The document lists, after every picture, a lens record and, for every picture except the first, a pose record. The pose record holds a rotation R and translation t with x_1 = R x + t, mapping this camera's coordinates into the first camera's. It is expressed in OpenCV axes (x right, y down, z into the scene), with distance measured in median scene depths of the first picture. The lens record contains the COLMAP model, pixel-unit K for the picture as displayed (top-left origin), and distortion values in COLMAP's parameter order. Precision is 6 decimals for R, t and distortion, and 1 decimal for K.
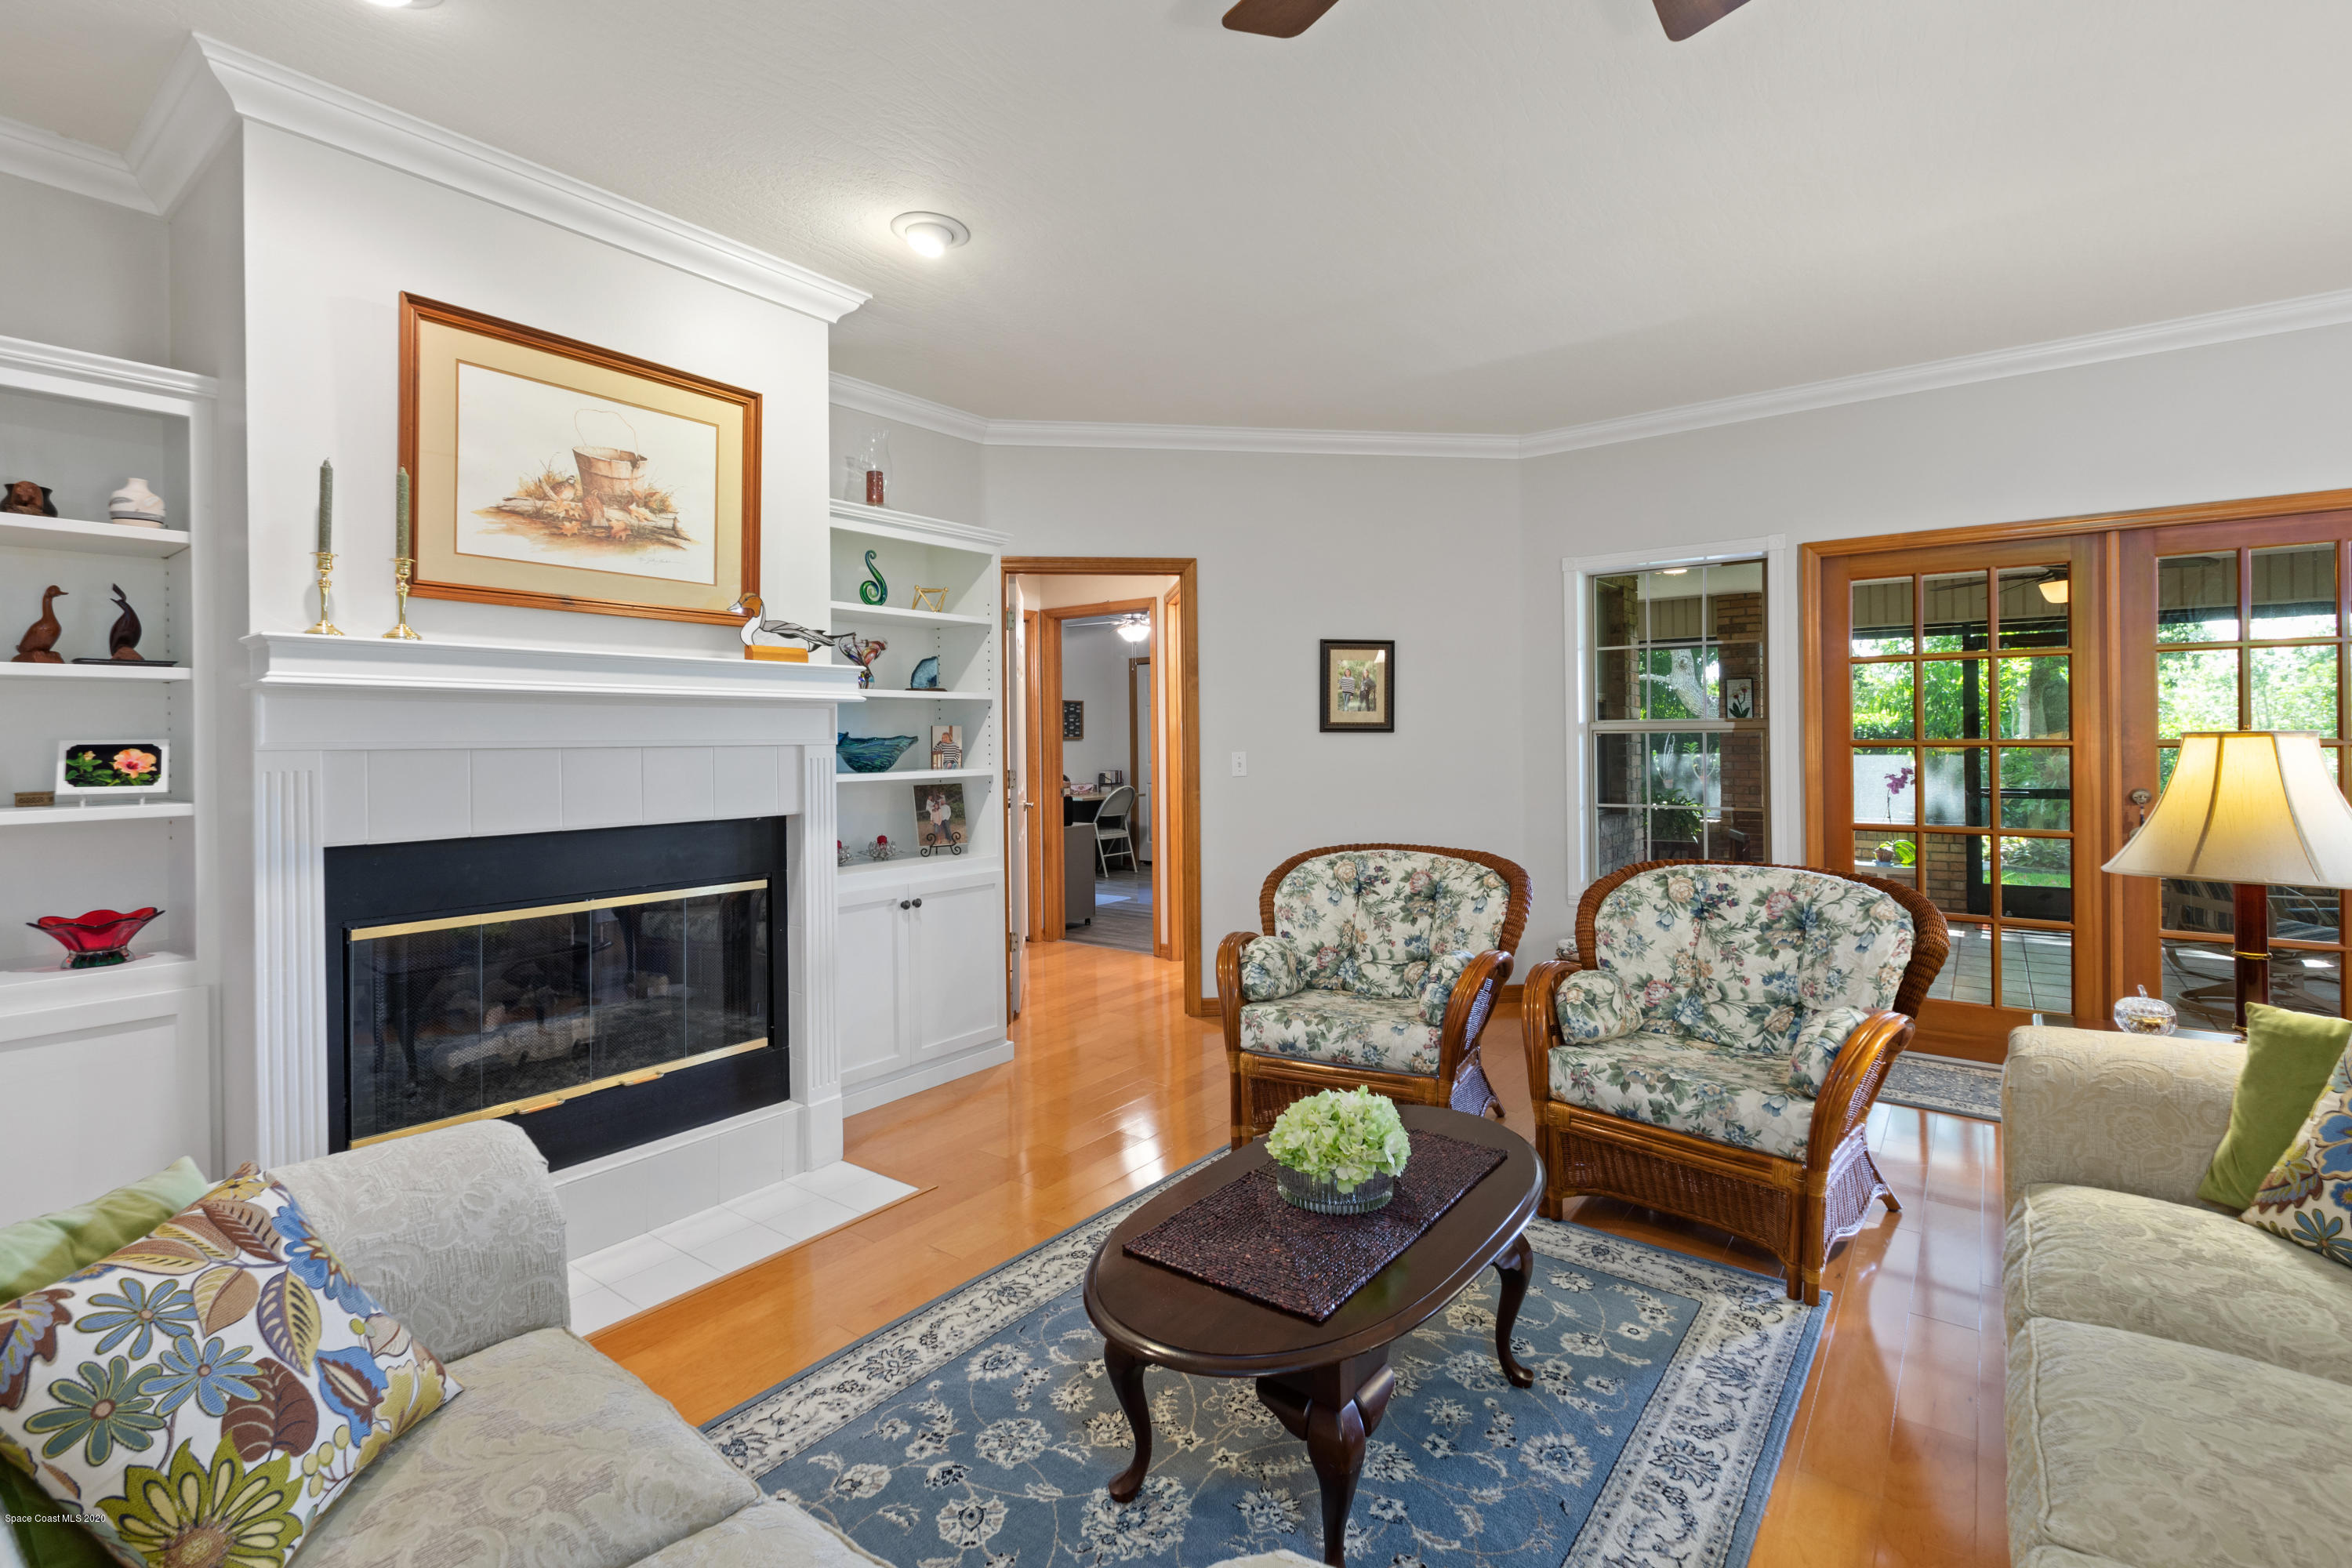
lens RADIAL K [[1064.5, 0, 1166.2], [0, 1064.5, 752.8], [0, 0, 1]] dist [0.001158, 0.000093]
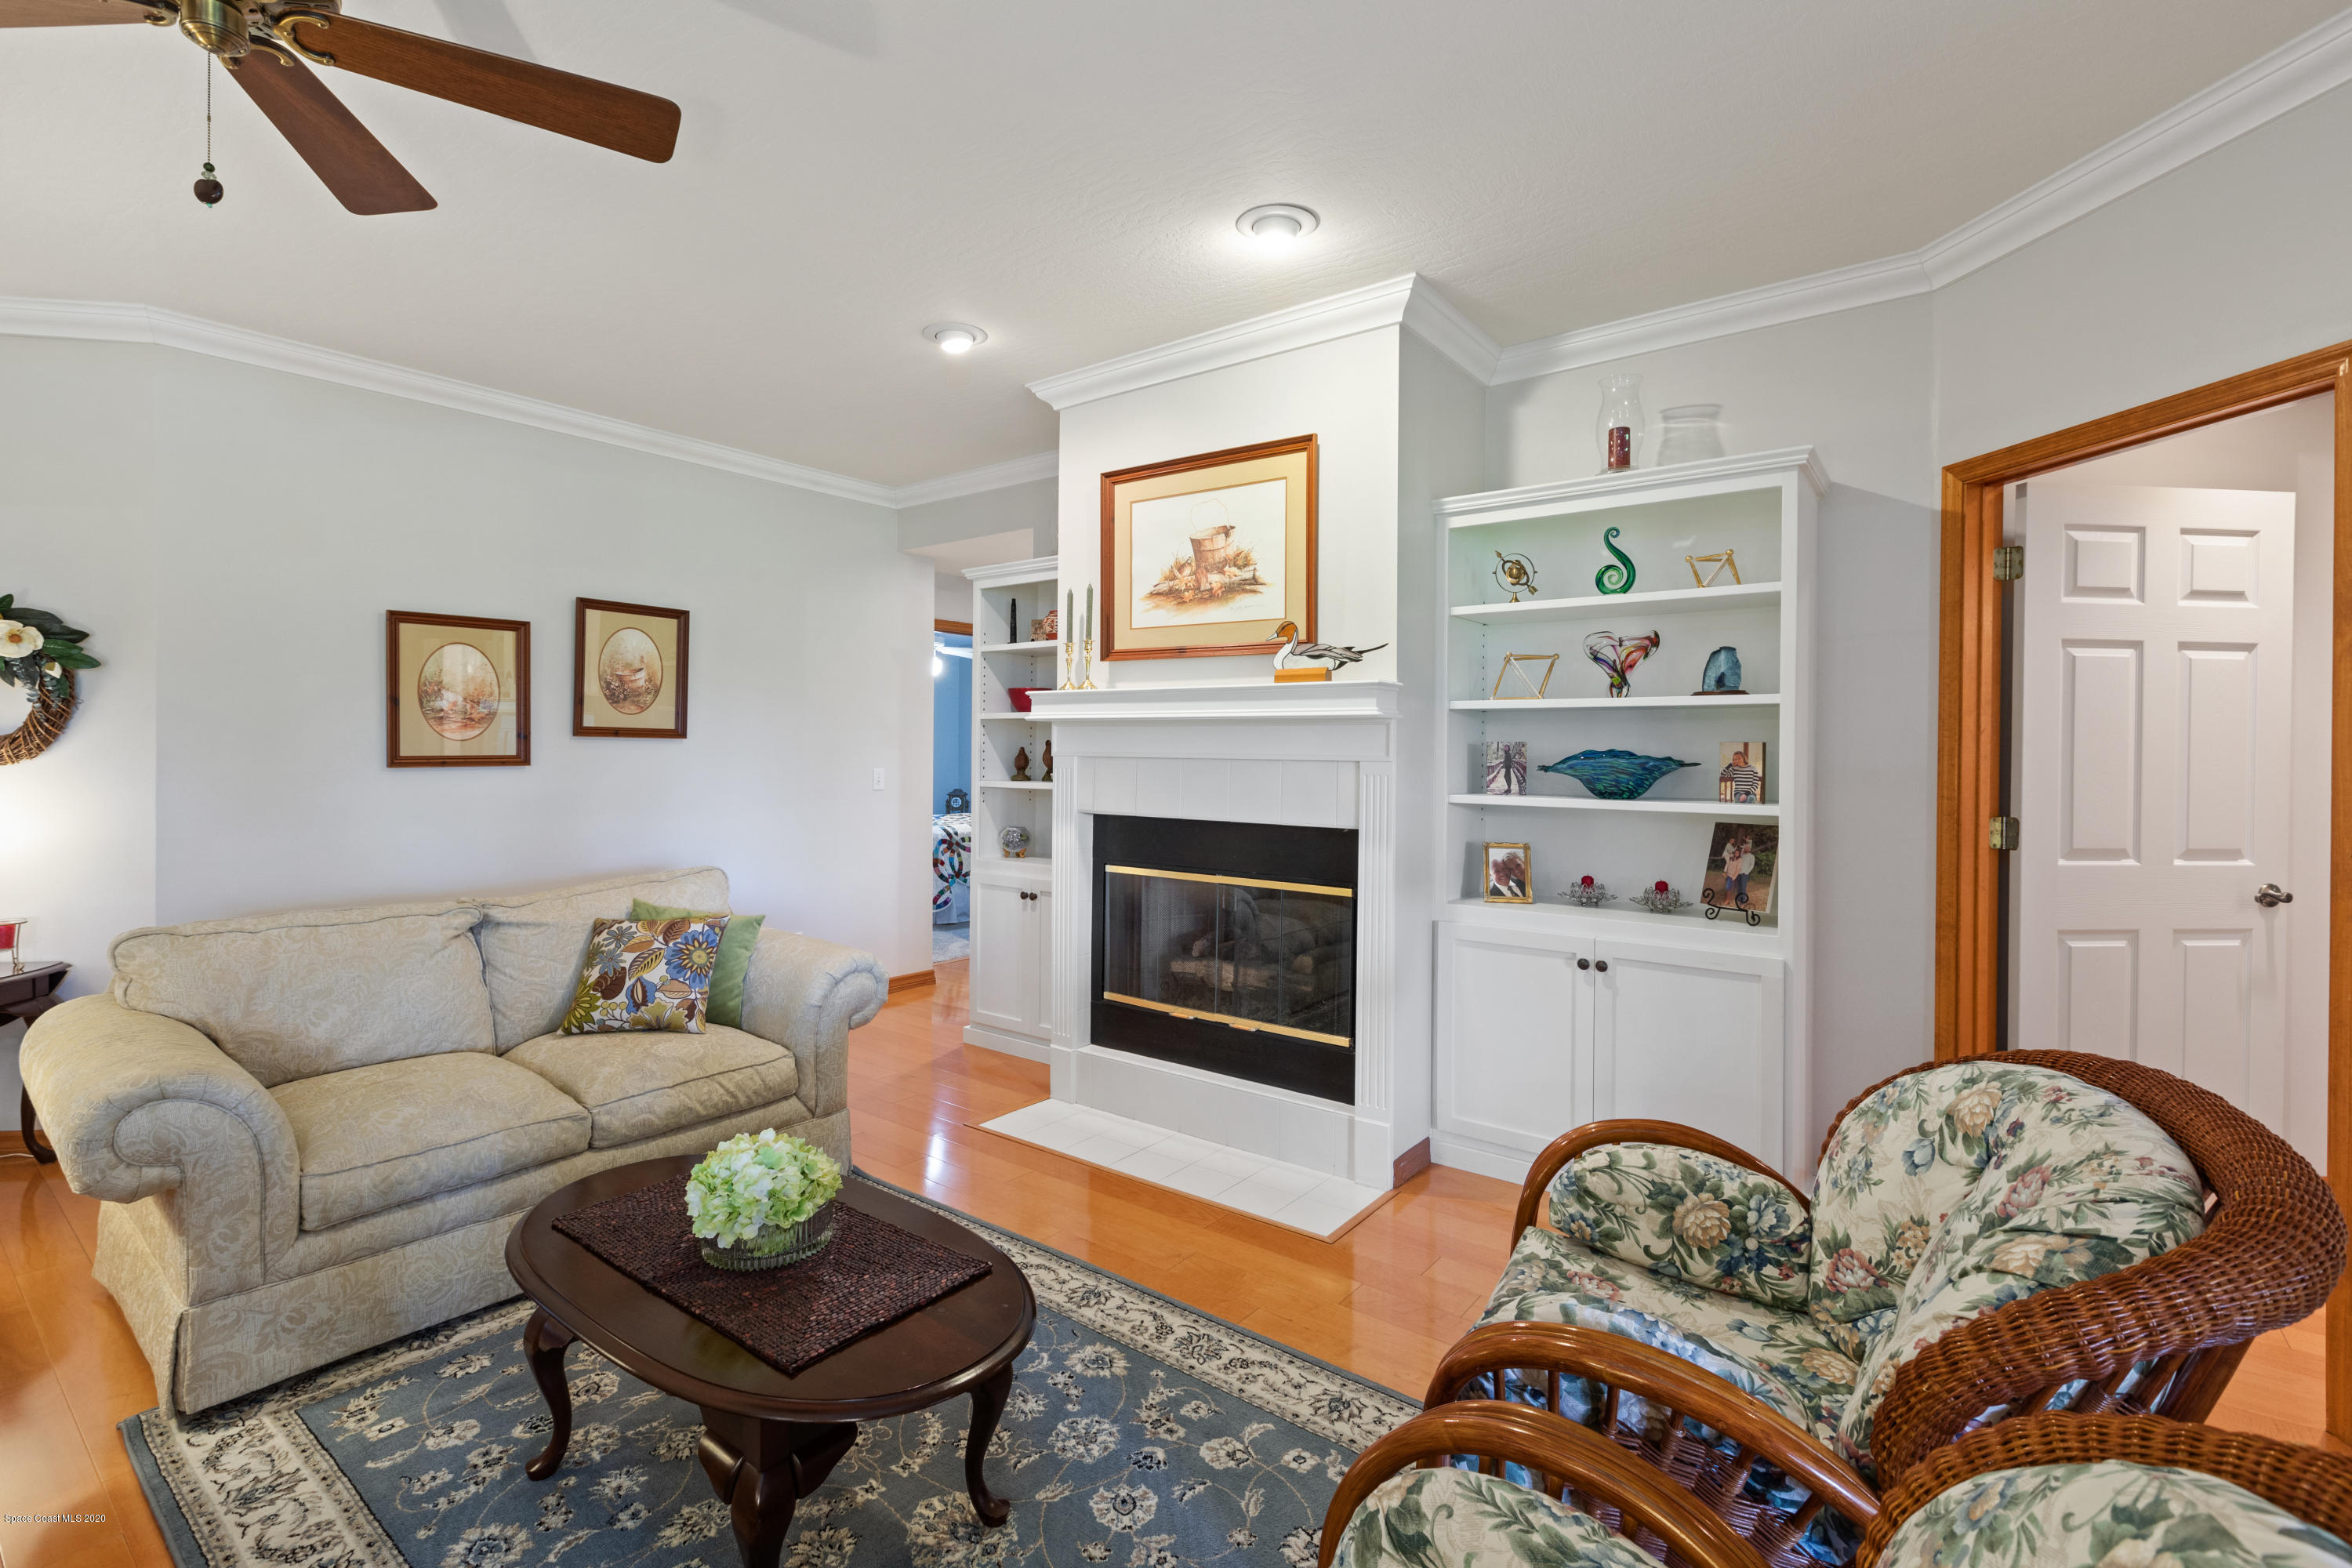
lens RADIAL K [[1047.7, 0, 1176.6], [0, 1047.7, 772.3], [0, 0, 1]] dist [-0.001504, 0.000632]
pose [[0.010630, 0.029262, -0.999515, 0.740495], [-0.024405, 0.999282, 0.028996, -0.024339], [0.999646, 0.024084, 0.011336, 0.928593]]
